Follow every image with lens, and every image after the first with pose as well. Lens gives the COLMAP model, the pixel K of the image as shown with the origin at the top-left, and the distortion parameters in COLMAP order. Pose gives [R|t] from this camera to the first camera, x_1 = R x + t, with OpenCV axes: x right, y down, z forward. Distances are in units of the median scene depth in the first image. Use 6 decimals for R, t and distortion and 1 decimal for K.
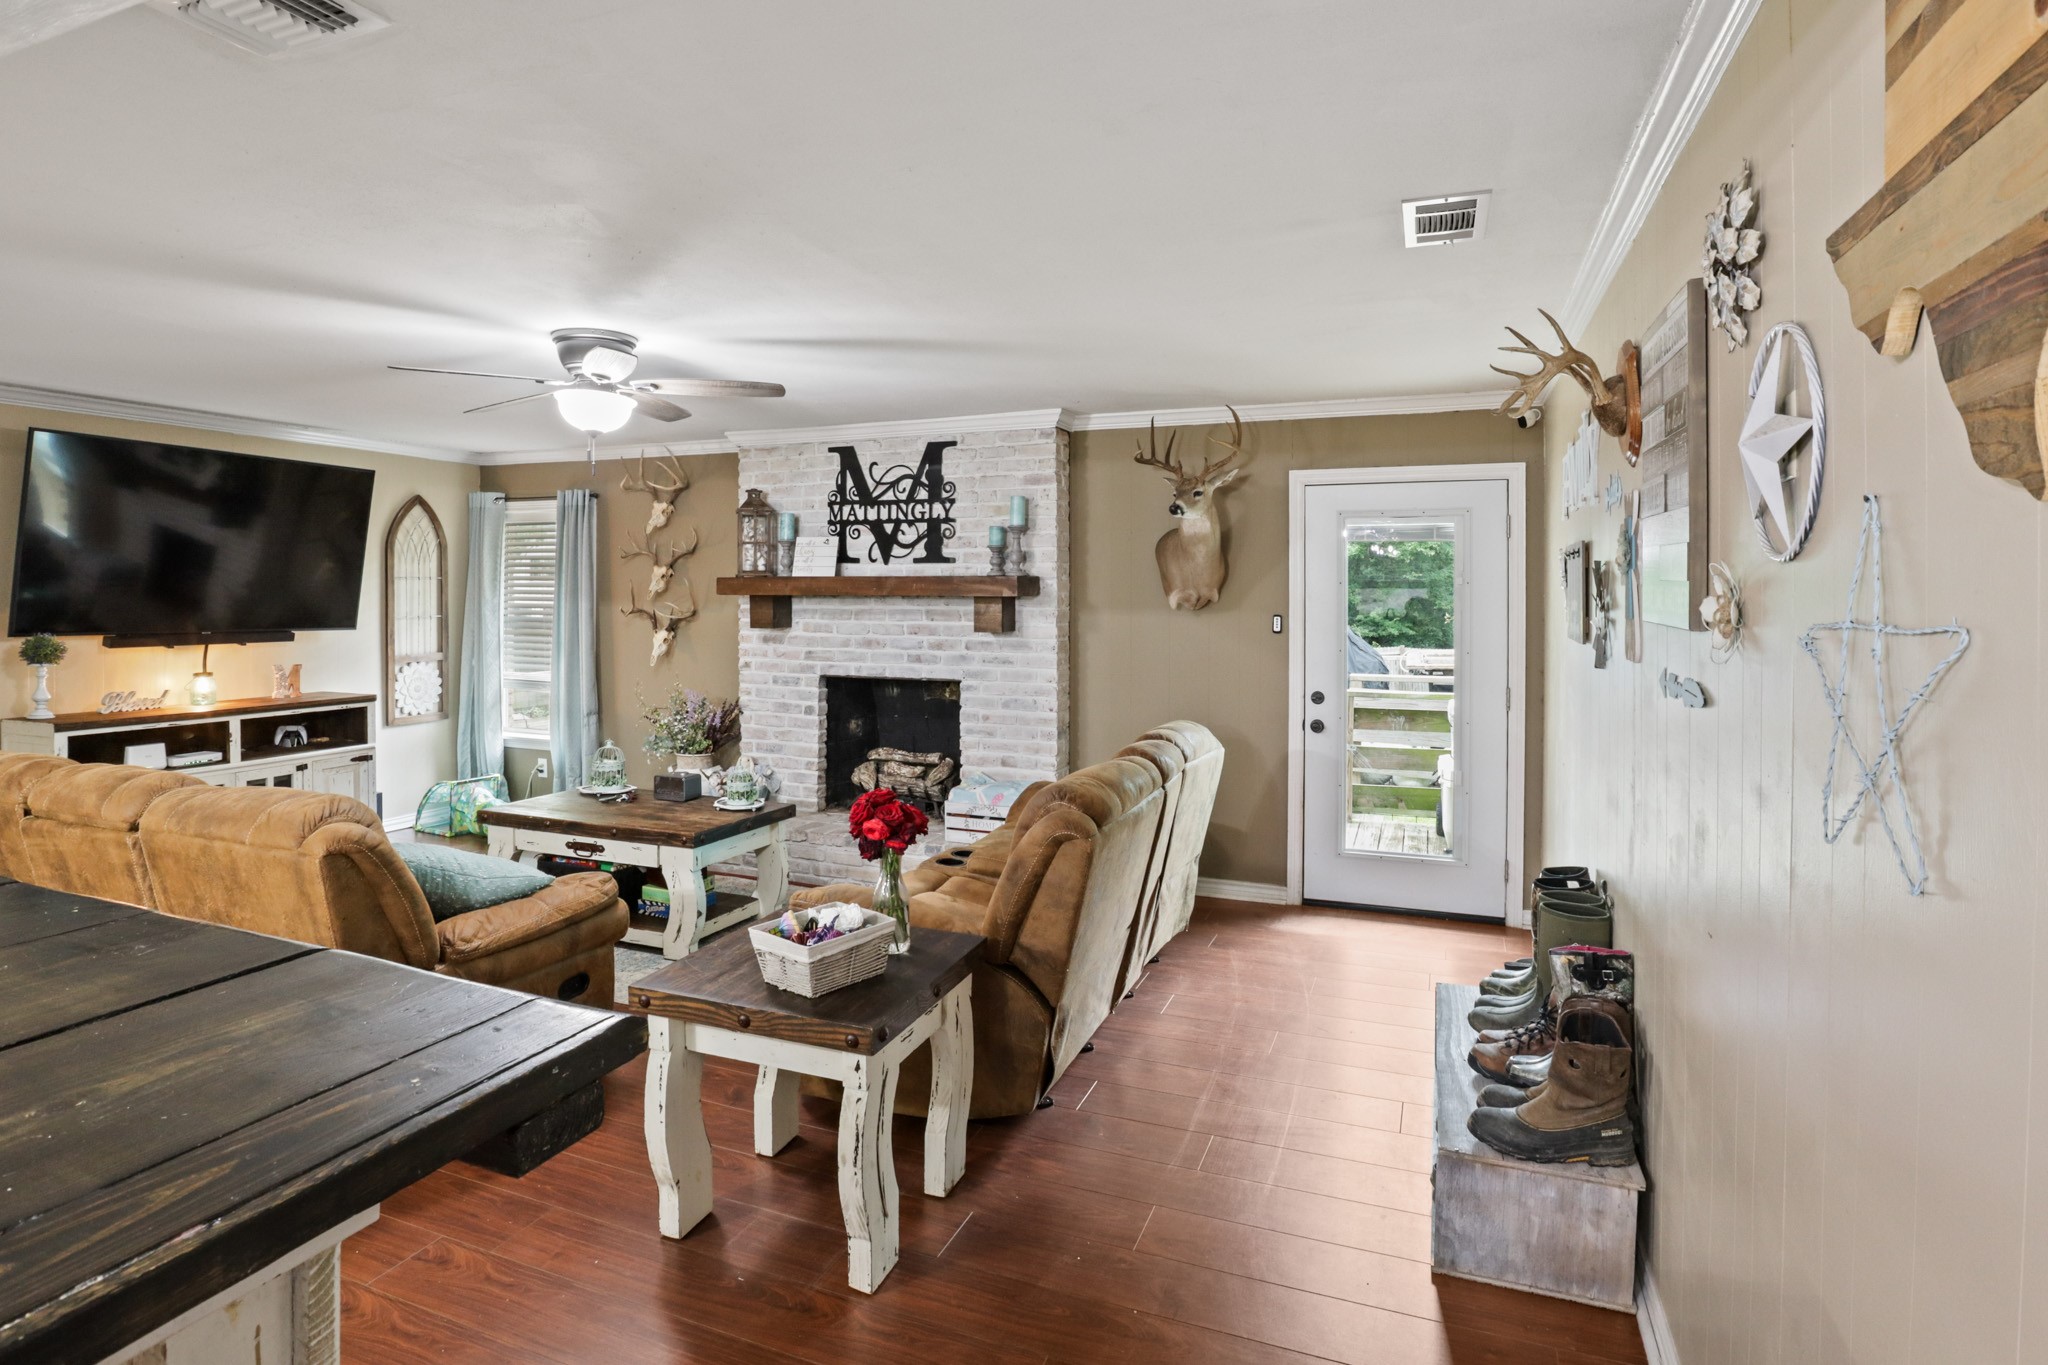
lens RADIAL K [[1067.8, 0, 1050.1], [0, 1067.8, 580.2], [0, 0, 1]] dist [-0.037713, 0.011722]
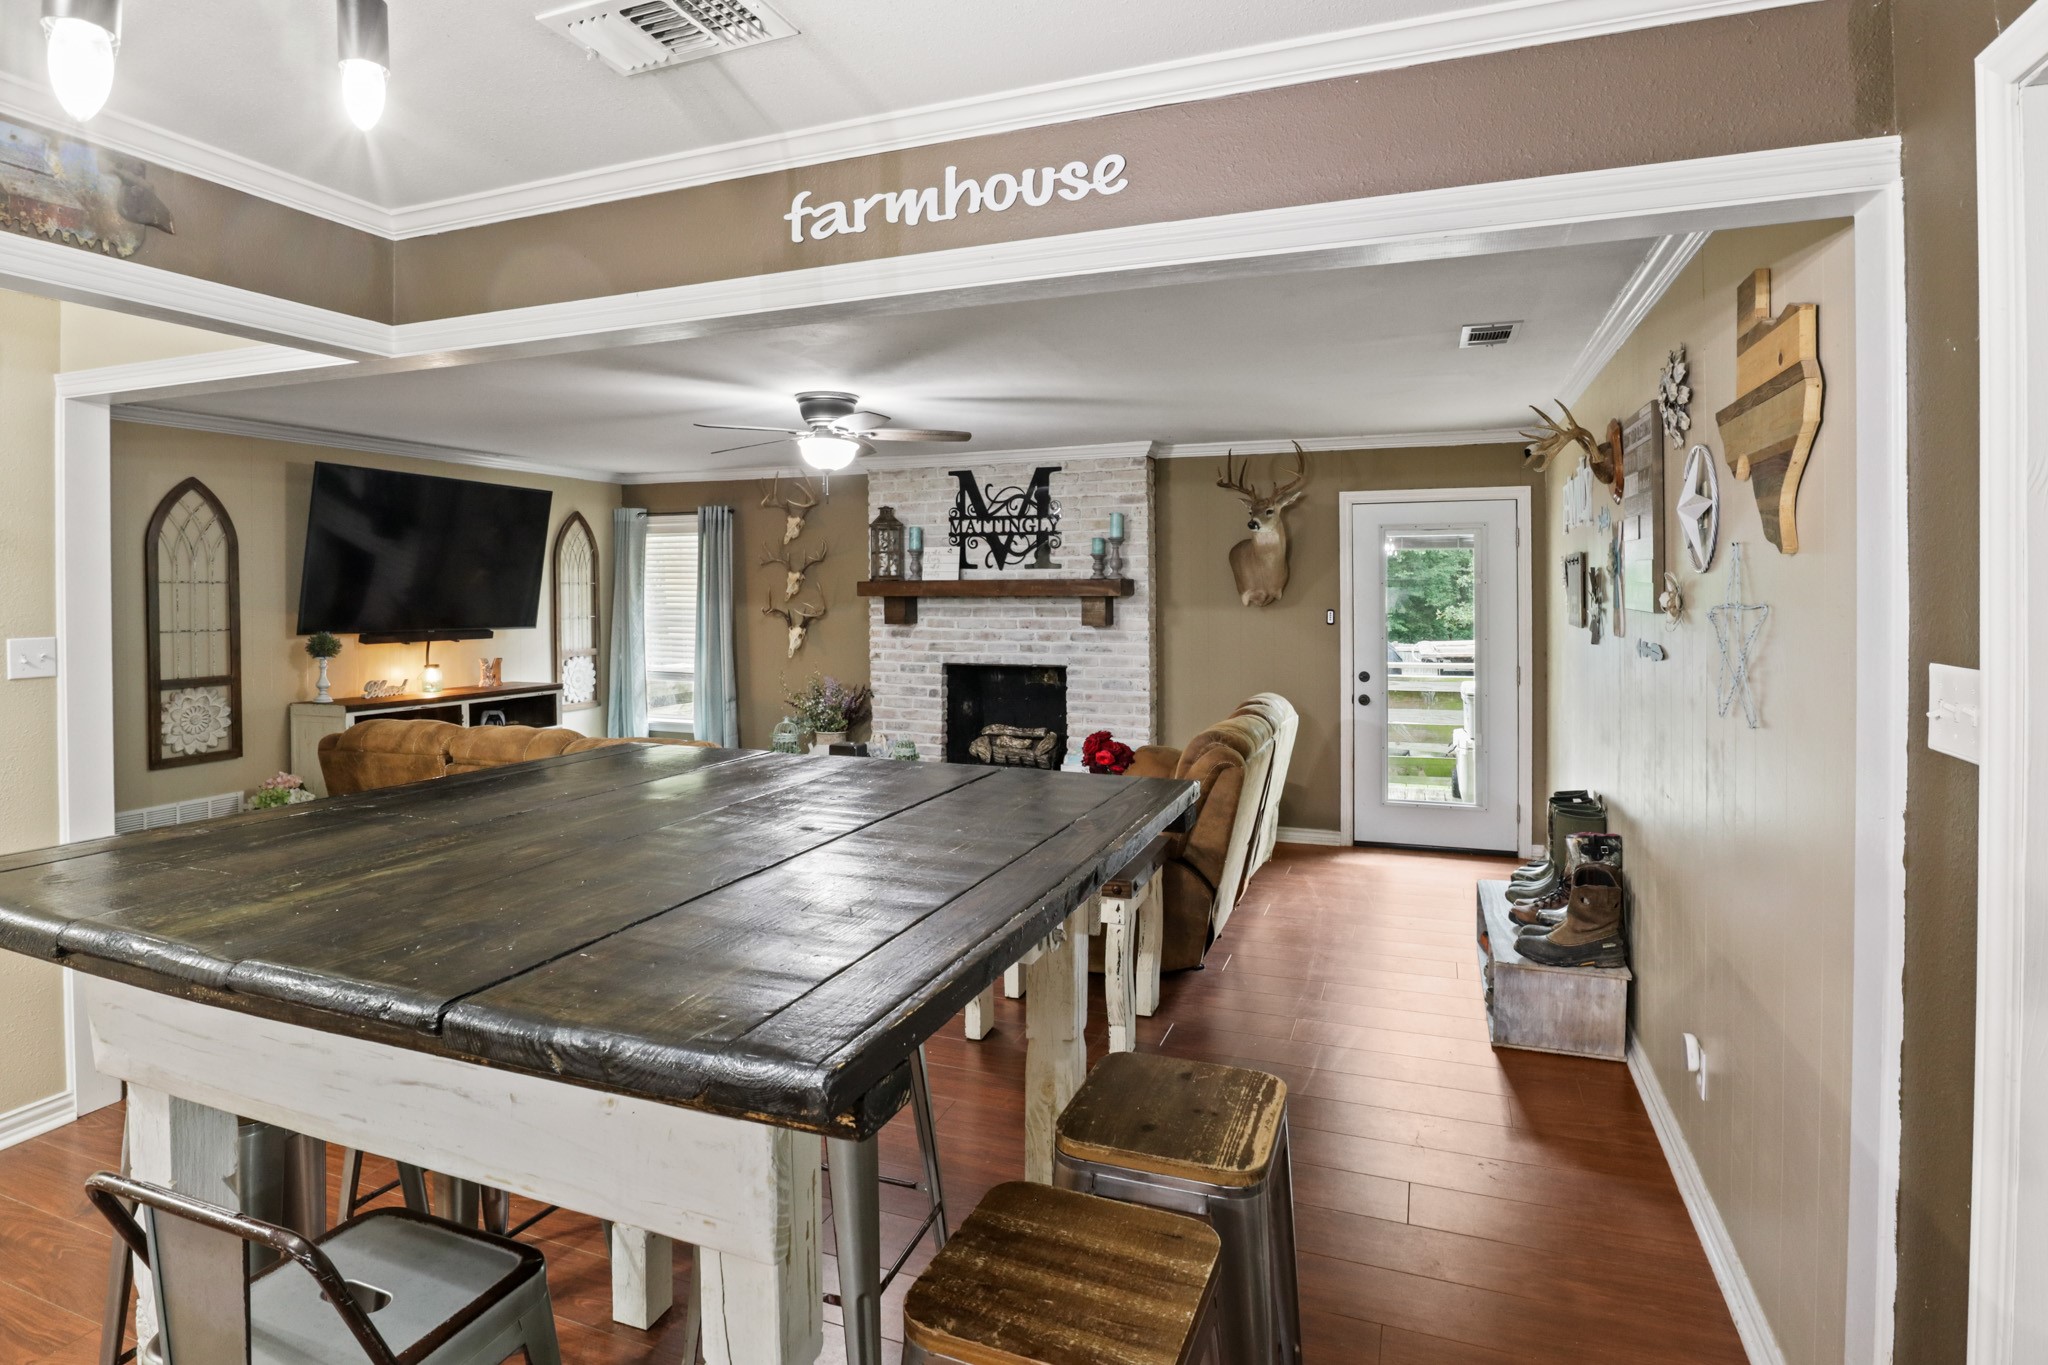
lens RADIAL K [[1091.5, 0, 1060.9], [0, 1091.5, 572.4], [0, 0, 1]] dist [-0.029702, 0.001148]
pose [[0.999435, -0.005602, 0.033153, -0.133904], [0.005823, 0.999961, -0.006572, -0.003631], [-0.033115, 0.006762, 0.999429, -0.235088]]
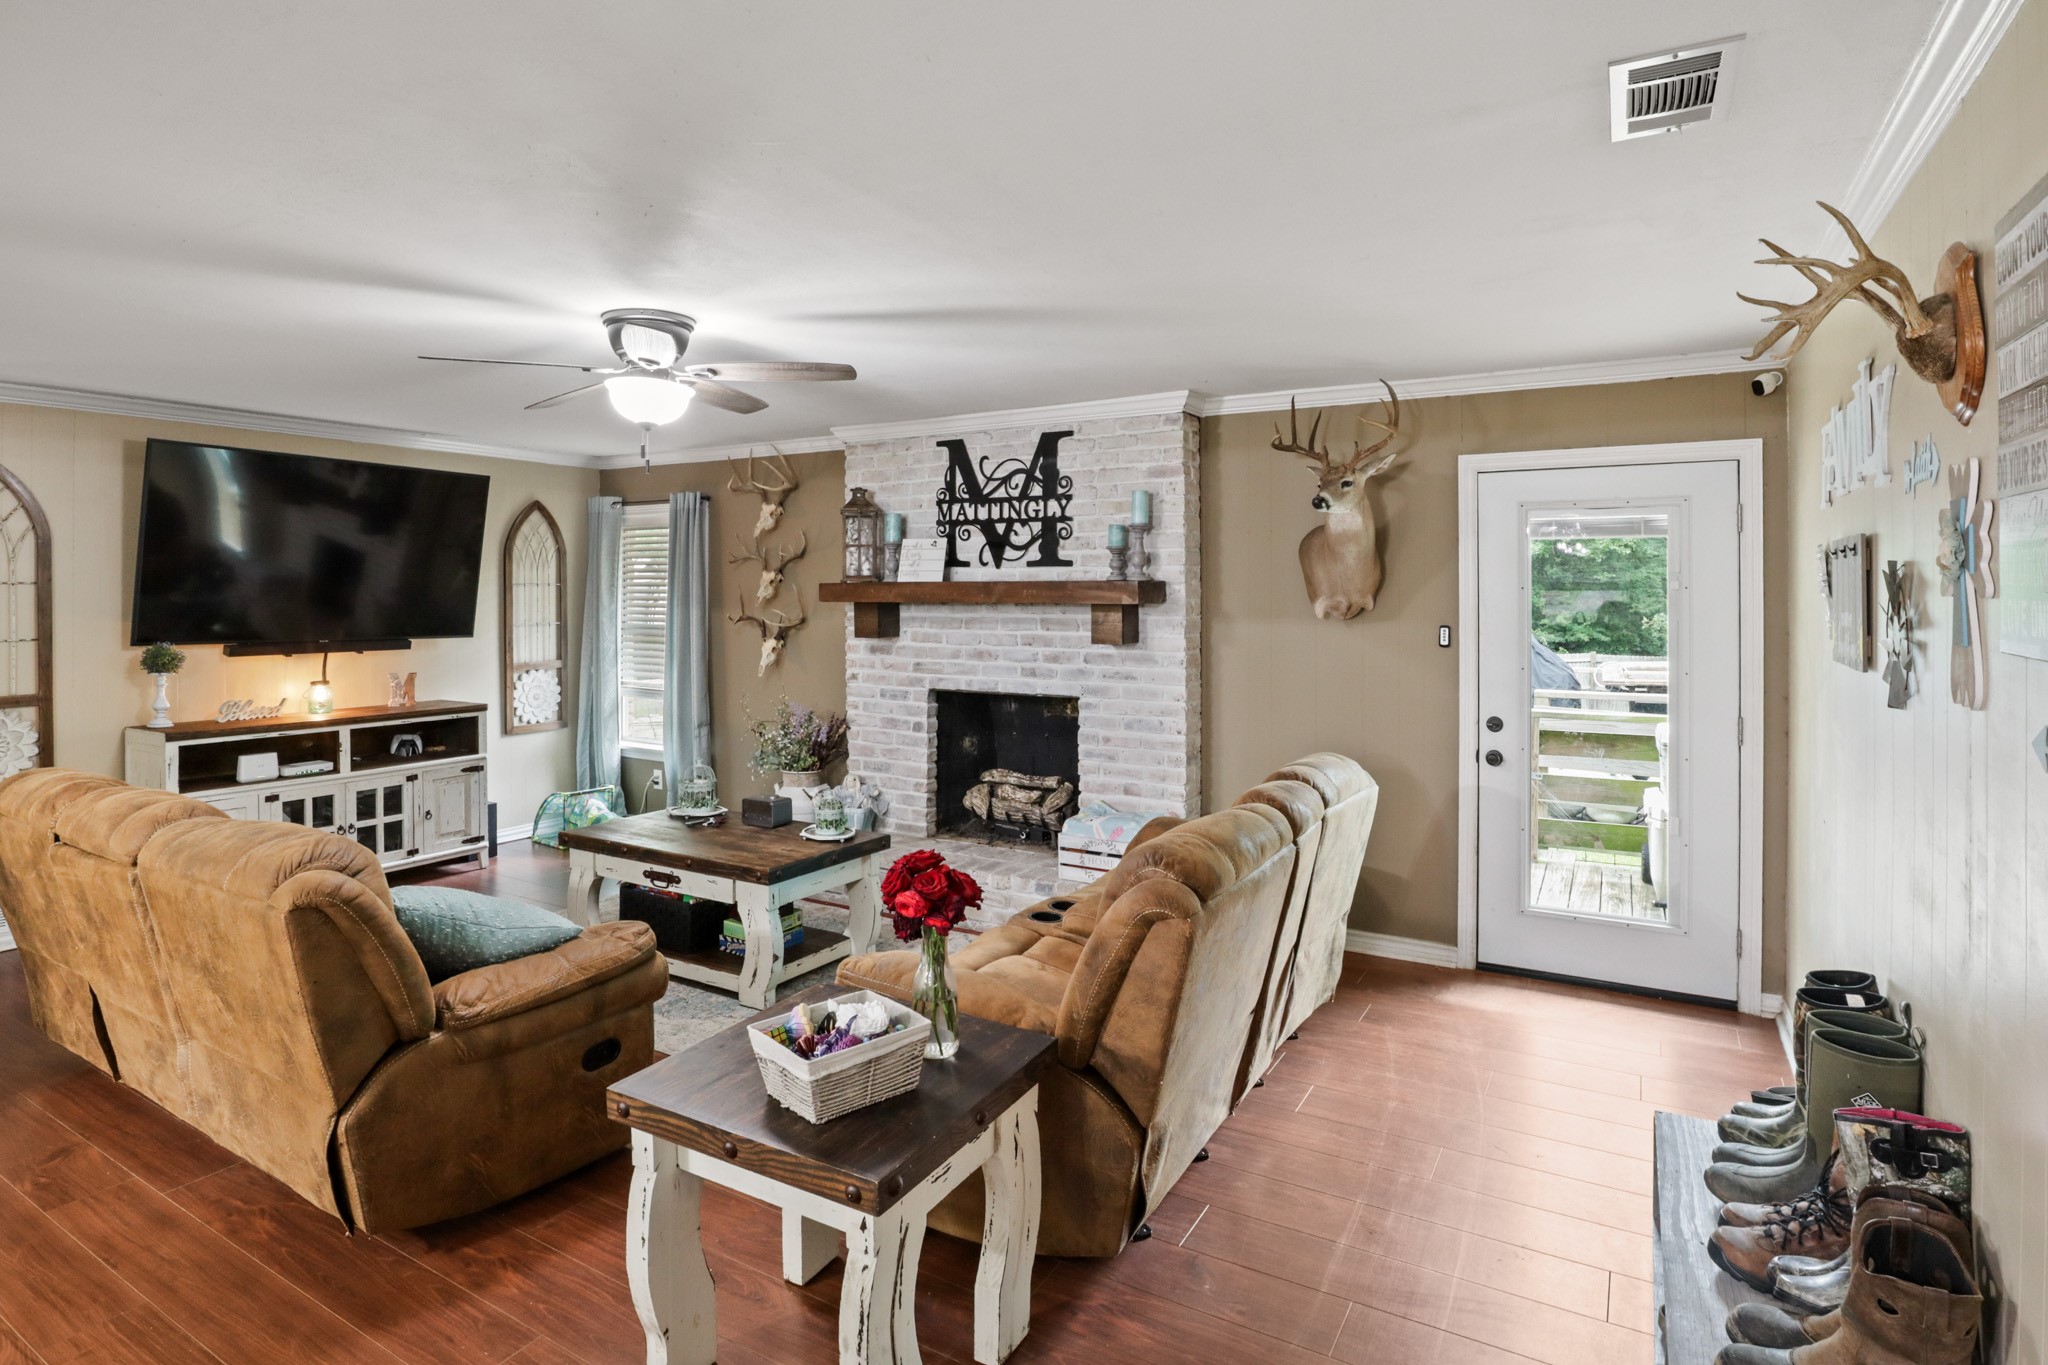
lens RADIAL K [[1067.8, 0, 1050.1], [0, 1067.8, 580.2], [0, 0, 1]] dist [-0.037713, 0.011722]
pose [[0.988331, -0.004019, -0.152271, 0.030413], [0.003856, 0.999992, -0.001367, -0.003455], [0.152275, 0.000764, 0.988338, 0.112950]]
